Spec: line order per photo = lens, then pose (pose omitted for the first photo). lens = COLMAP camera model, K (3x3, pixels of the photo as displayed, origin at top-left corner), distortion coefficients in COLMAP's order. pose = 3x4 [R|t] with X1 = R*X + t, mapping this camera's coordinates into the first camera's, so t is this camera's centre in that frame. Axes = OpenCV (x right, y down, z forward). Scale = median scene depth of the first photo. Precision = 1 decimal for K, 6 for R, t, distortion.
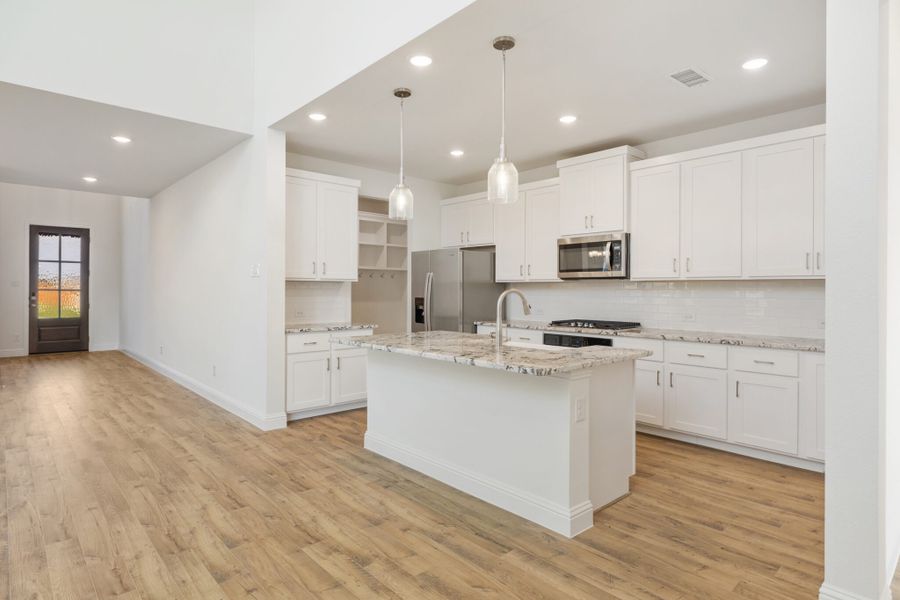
lens RADIAL K [[494.3, 0, 455.7], [0, 494.3, 293.2], [0, 0, 1]] dist [0.002915, -0.000585]
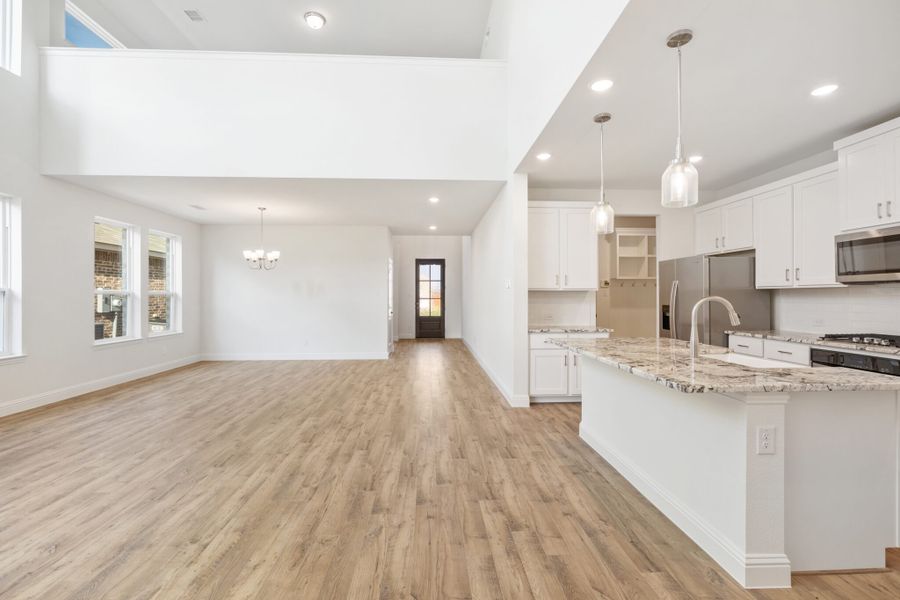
lens RADIAL K [[404.0, 0, 452.4], [0, 404.0, 299.2], [0, 0, 1]] dist [-0.003310, 0.001157]
pose [[0.771025, -0.001566, -0.636803, 0.195760], [-0.000432, 0.999995, -0.002983, -0.000983], [0.636805, 0.002576, 0.771021, 0.096537]]
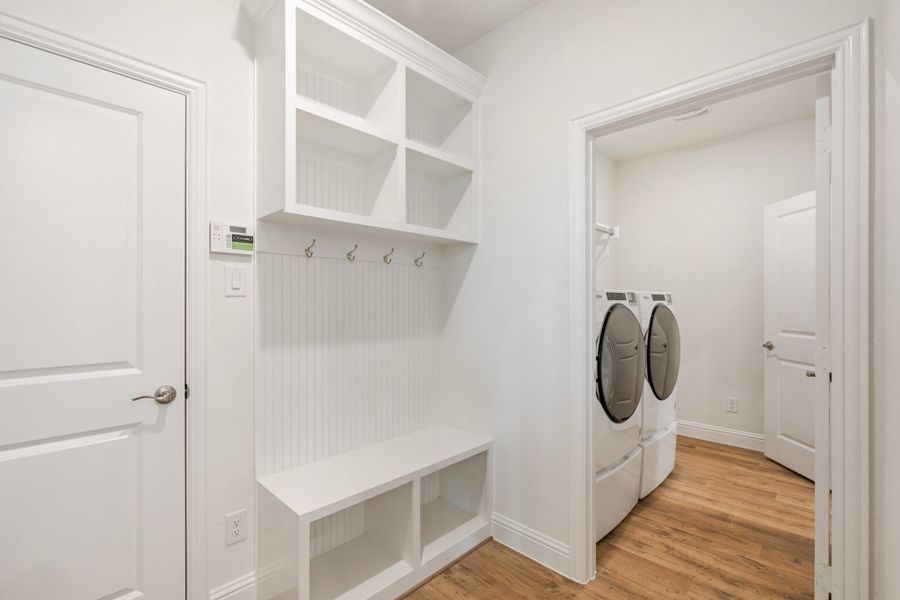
lens RADIAL K [[404.0, 0, 452.2], [0, 404.0, 299.7], [0, 0, 1]] dist [-0.003310, 0.001157]
pose [[0.997934, -0.002073, 0.064221, -0.268467], [0.002313, 0.999991, -0.003662, -0.016366], [-0.064213, 0.003803, 0.997929, 1.606188]]
